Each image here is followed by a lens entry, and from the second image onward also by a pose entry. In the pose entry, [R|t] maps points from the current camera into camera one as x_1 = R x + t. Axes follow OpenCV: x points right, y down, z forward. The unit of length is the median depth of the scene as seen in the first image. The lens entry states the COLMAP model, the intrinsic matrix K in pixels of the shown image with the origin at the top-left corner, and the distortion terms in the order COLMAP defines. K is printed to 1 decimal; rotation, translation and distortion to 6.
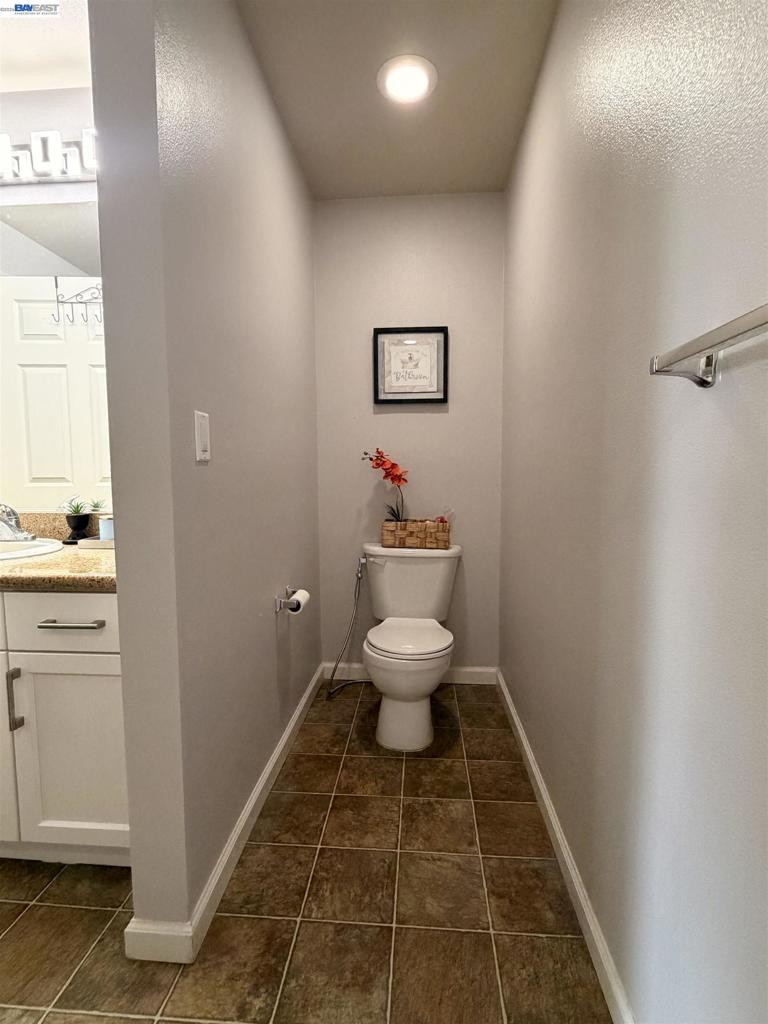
lens RADIAL K [[491.1, 0, 387.1], [0, 491.1, 511.9], [0, 0, 1]] dist [-0.002124, 0.000975]
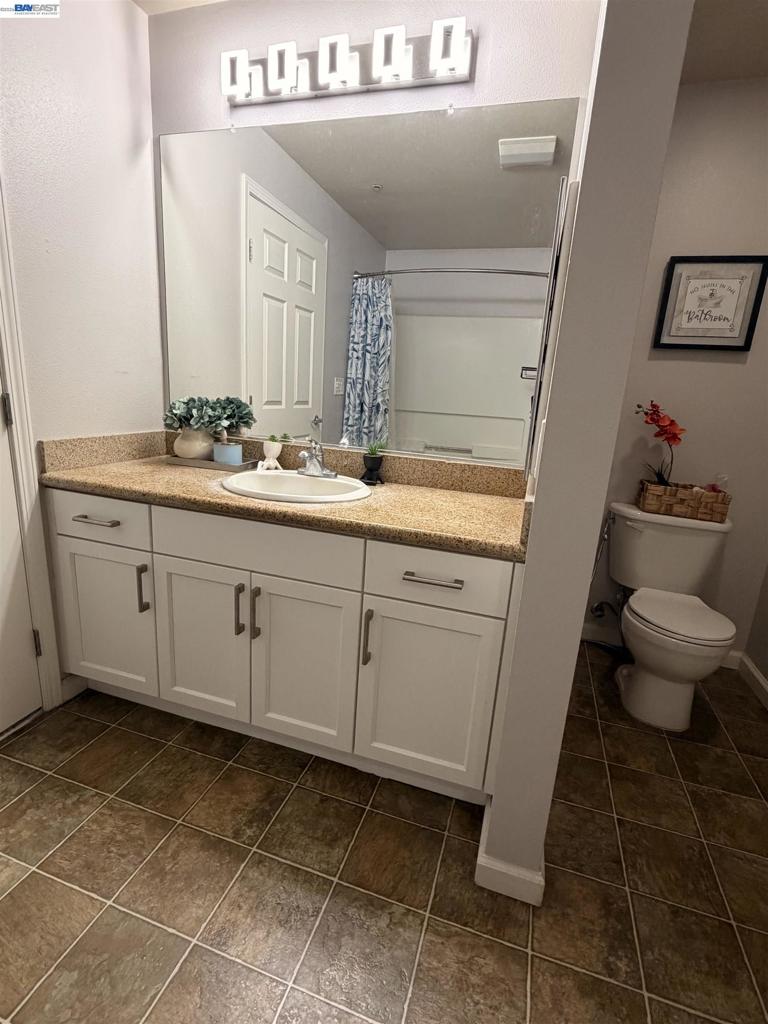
lens RADIAL K [[491.1, 0, 388.2], [0, 491.1, 514.3], [0, 0, 1]] dist [-0.002124, 0.000975]
pose [[0.970894, 0.119533, -0.207548, -0.334003], [-0.085226, 0.982261, 0.167030, -0.042640], [0.223832, -0.144480, 0.963859, 0.006985]]
